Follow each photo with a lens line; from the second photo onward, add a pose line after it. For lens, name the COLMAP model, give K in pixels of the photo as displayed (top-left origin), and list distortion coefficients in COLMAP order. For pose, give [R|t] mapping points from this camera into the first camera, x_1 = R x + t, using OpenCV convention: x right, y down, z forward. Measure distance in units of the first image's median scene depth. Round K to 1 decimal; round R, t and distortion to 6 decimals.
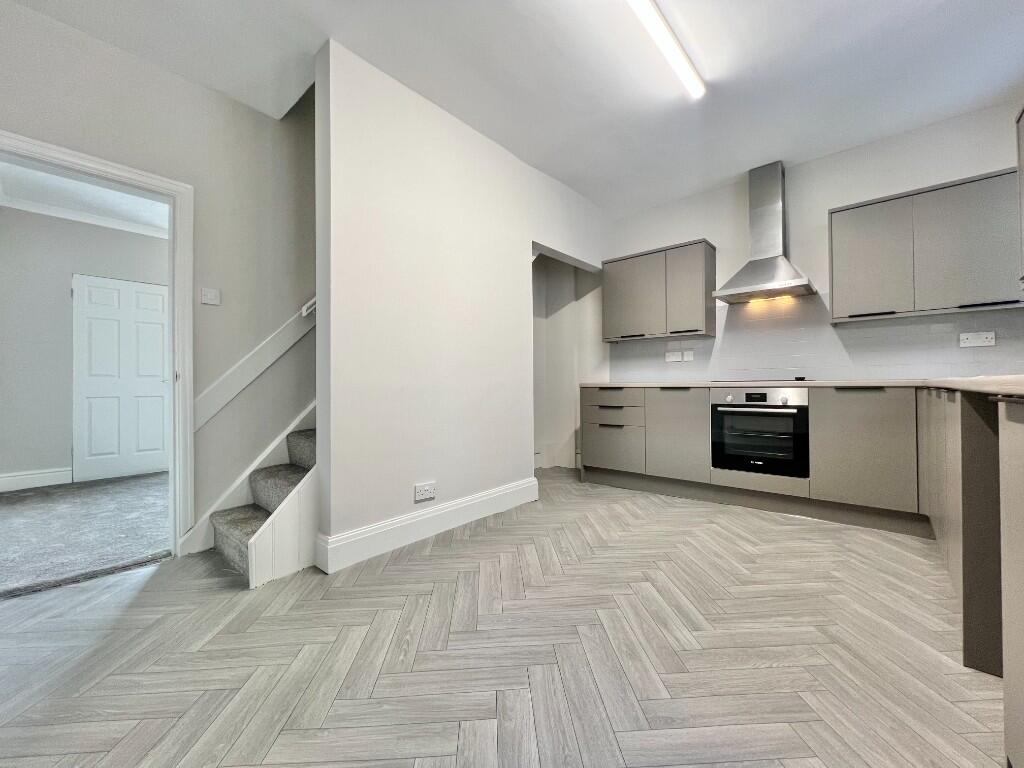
lens RADIAL K [[417.5, 0, 511.5], [0, 417.5, 382.0], [0, 0, 1]] dist [0.000158, -0.000027]
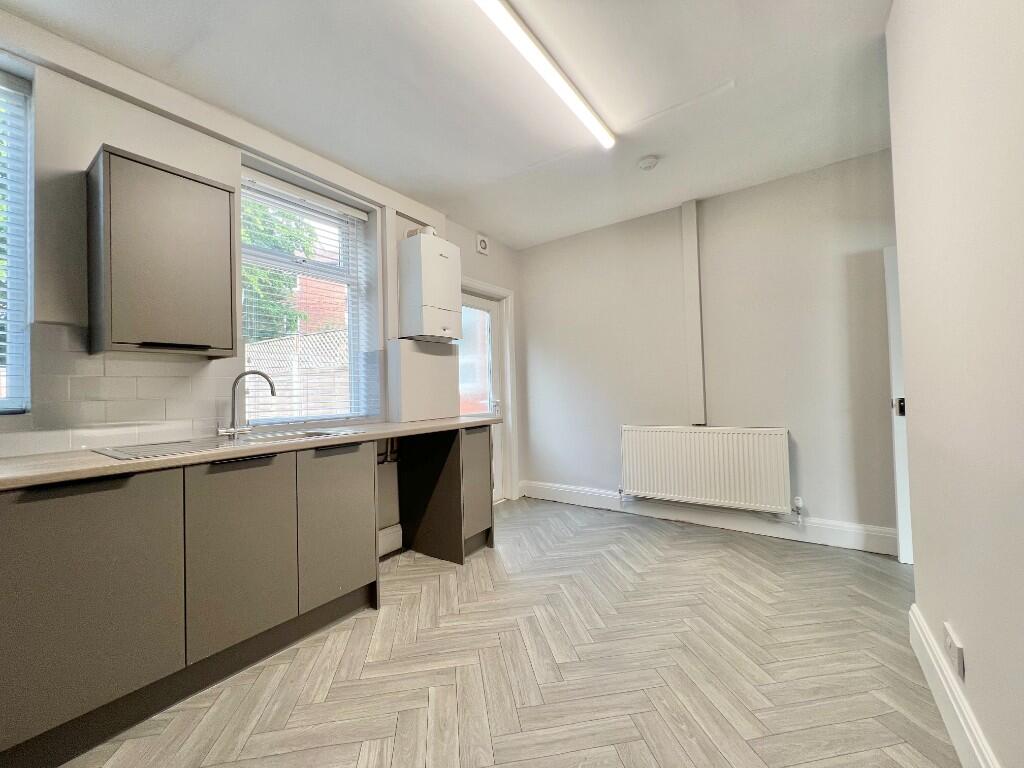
lens RADIAL K [[417.5, 0, 512.8], [0, 417.5, 384.0], [0, 0, 1]] dist [0.000158, -0.000027]
pose [[-0.992873, 0.034658, -0.114024, 0.617355], [0.037927, 0.998926, -0.026627, -0.118237], [0.112979, -0.030762, -0.993121, 2.317313]]
